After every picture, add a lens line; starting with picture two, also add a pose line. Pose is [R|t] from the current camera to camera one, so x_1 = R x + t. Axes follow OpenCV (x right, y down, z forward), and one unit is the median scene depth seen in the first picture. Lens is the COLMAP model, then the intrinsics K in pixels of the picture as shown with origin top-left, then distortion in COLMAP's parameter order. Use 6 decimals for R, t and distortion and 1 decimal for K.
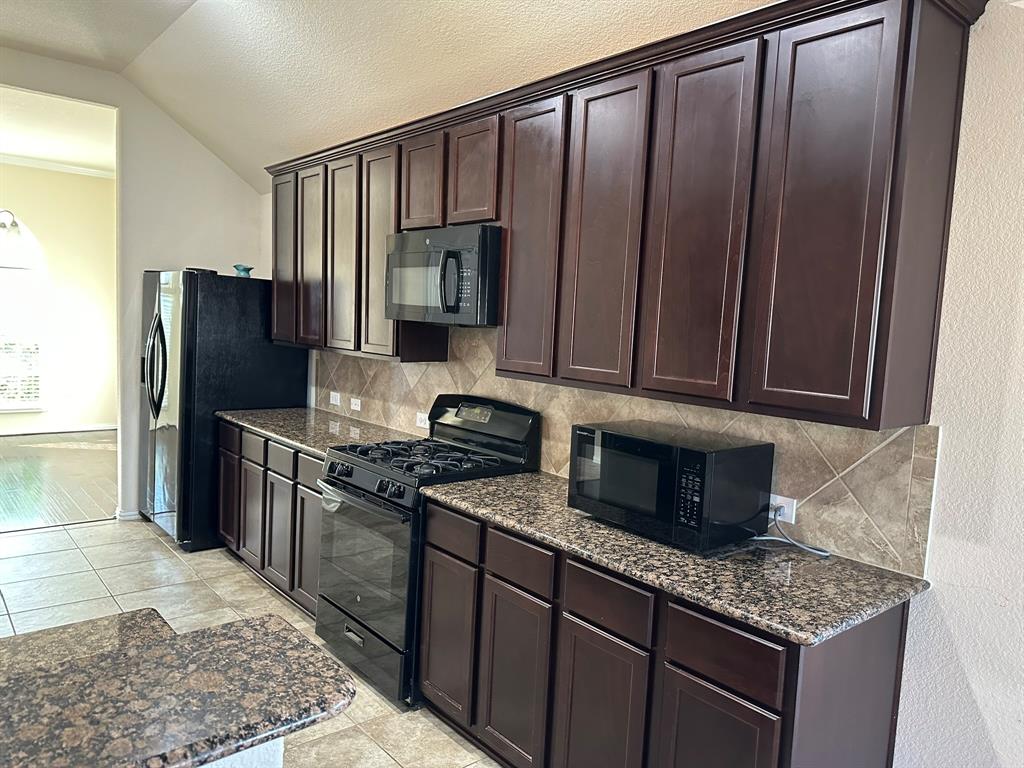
lens RADIAL K [[725.8, 0, 512.0], [0, 725.8, 384.0], [0, 0, 1]] dist [0.006258, 0.000139]
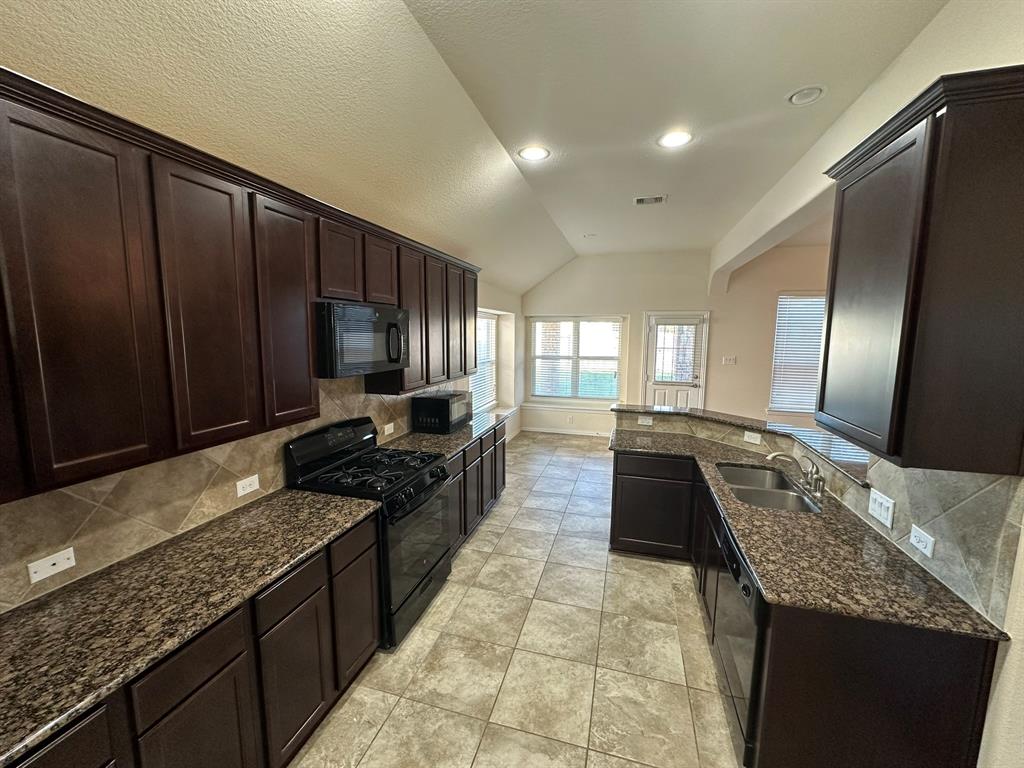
lens RADIAL K [[412.2, 0, 512.0], [0, 412.2, 384.0], [0, 0, 1]] dist [-0.000490, -0.000049]
pose [[-0.557750, -0.158790, 0.814678, -0.690297], [0.040675, 0.975121, 0.217909, -0.171261], [-0.829011, 0.154676, -0.537415, 0.920888]]
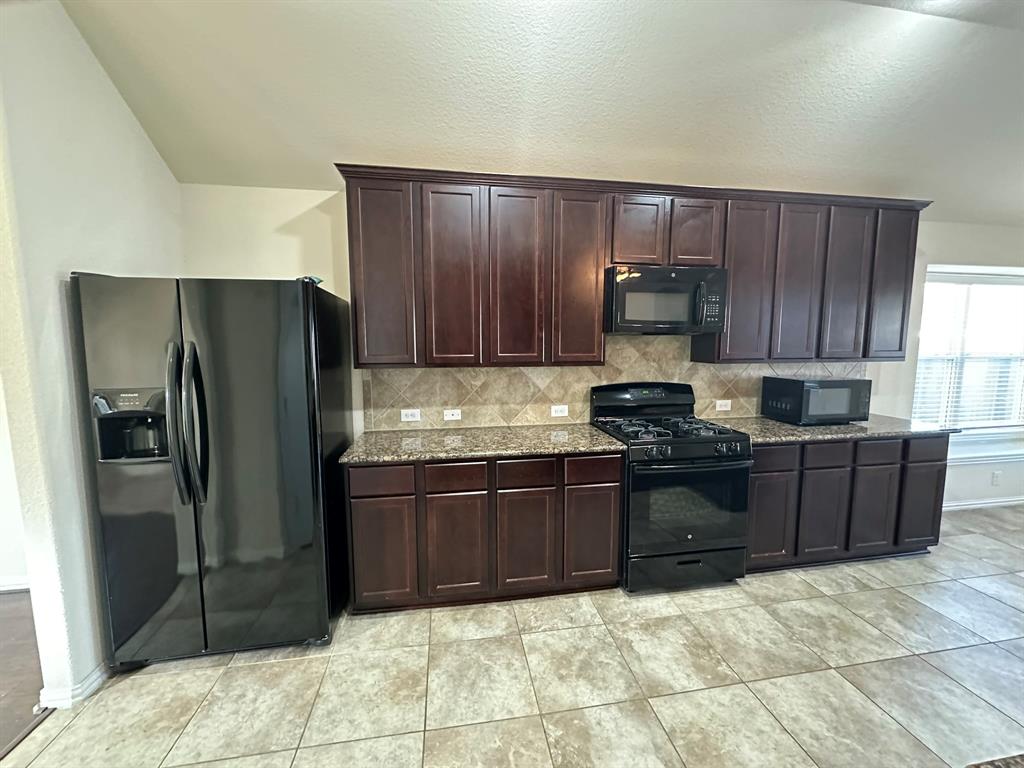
lens RADIAL K [[412.2, 0, 512.0], [0, 412.2, 384.0], [0, 0, 1]] dist [-0.000490, -0.000049]
pose [[0.513076, -0.142039, 0.846509, -0.738786], [0.104430, 0.989217, 0.102689, -0.077152], [-0.851967, 0.035713, 0.522376, 0.641332]]
